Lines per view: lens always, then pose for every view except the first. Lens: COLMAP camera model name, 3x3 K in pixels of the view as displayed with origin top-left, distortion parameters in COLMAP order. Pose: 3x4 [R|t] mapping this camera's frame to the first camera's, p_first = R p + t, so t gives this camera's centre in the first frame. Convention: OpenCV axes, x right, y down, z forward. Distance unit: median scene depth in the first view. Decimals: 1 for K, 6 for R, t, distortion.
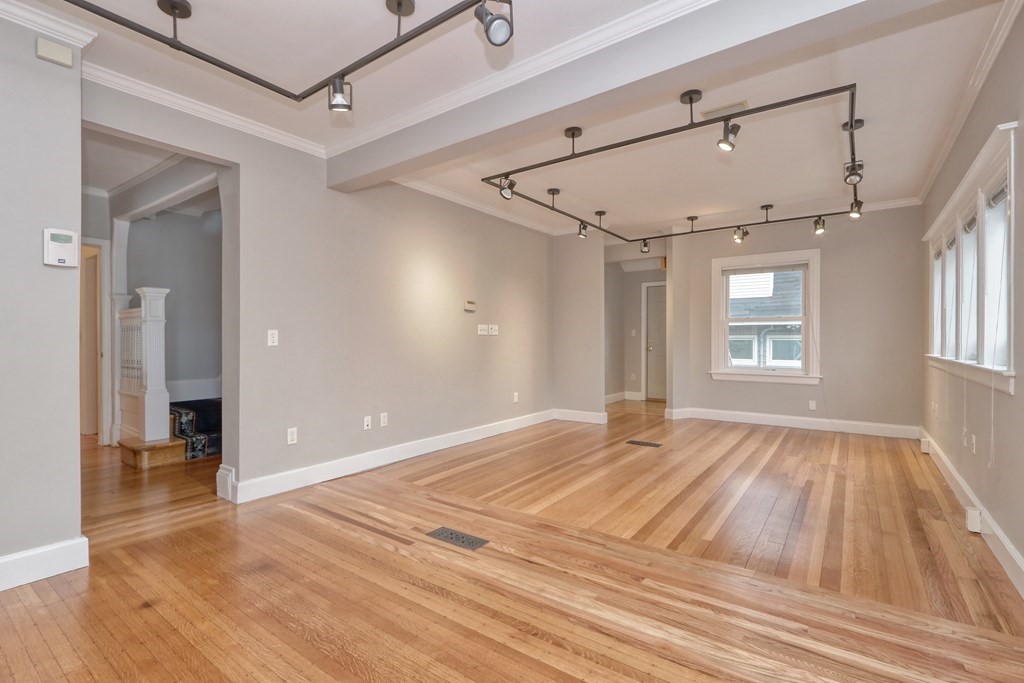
lens RADIAL K [[466.9, 0, 512.0], [0, 466.9, 341.5], [0, 0, 1]] dist [0.001621, -0.000388]
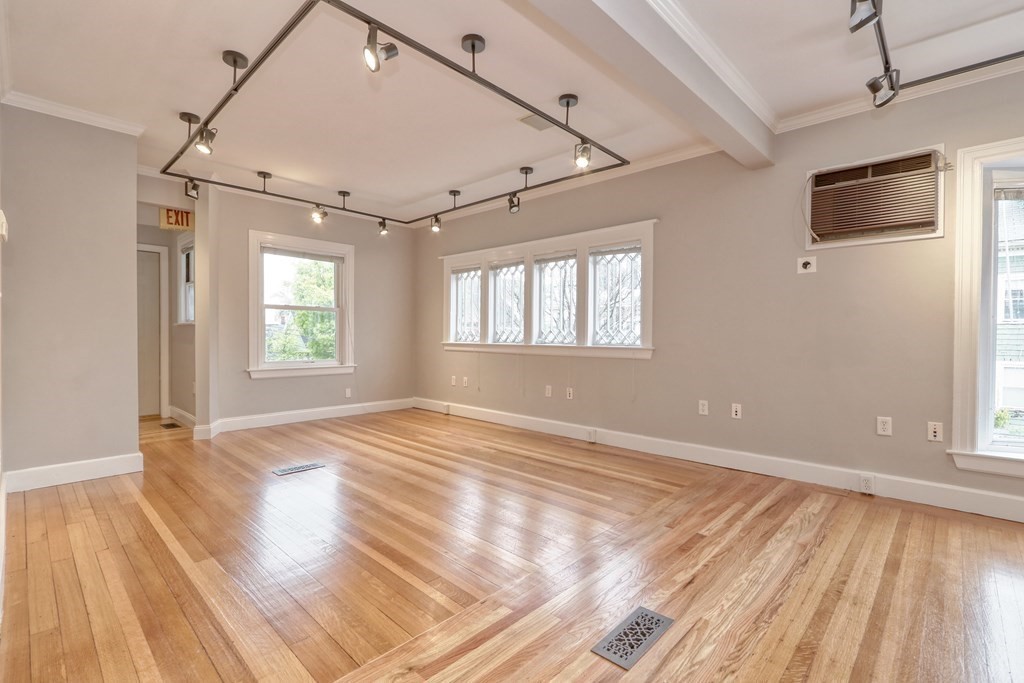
lens RADIAL K [[466.9, 0, 512.0], [0, 466.9, 341.5], [0, 0, 1]] dist [0.001621, -0.000388]
pose [[0.134161, -0.010028, 0.990909, -0.749912], [-0.002124, 0.999944, 0.010407, 0.017547], [-0.990957, -0.003501, 0.134132, 1.064293]]
